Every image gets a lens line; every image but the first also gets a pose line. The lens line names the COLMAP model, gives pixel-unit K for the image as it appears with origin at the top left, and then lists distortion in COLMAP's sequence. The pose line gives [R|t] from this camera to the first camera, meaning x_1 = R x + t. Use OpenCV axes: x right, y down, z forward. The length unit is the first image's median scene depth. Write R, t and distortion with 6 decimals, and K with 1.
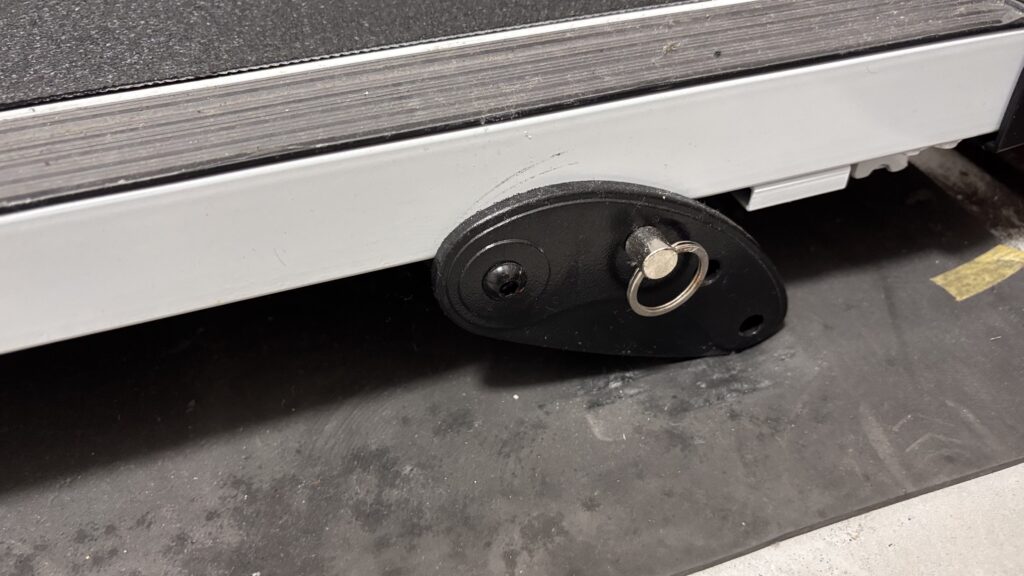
lens RADIAL K [[773.6, 0, 518.1], [0, 773.6, 297.5], [0, 0, 1]] dist [0.005780, 0.013913]
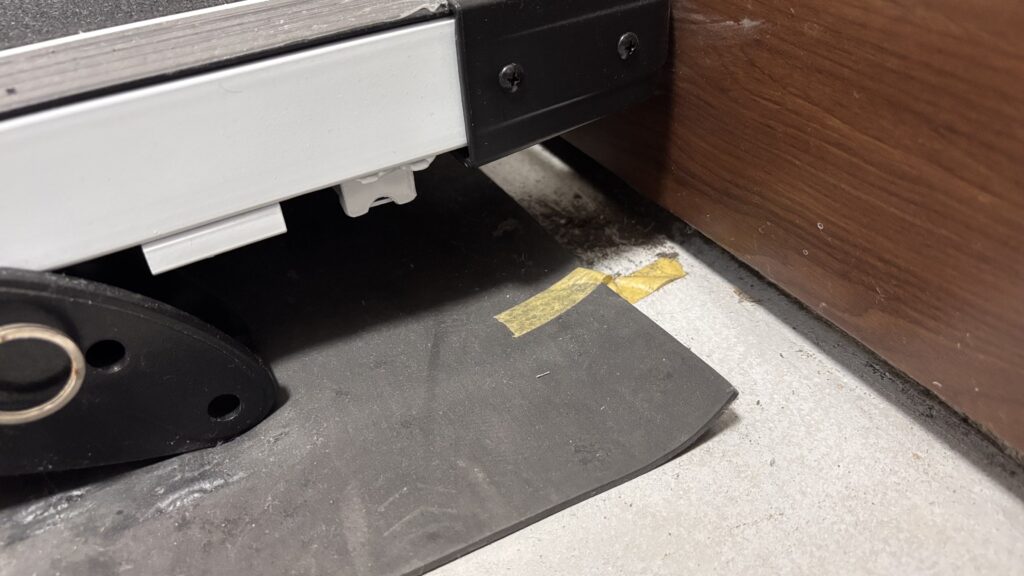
lens RADIAL K [[773.6, 0, 470.3], [0, 773.6, 305.4], [0, 0, 1]] dist [0.005780, 0.013913]
pose [[0.985960, -0.146879, 0.079429, 0.509561], [0.153402, 0.984637, -0.083416, 0.037967], [-0.065956, 0.094429, 0.993344, 0.146151]]
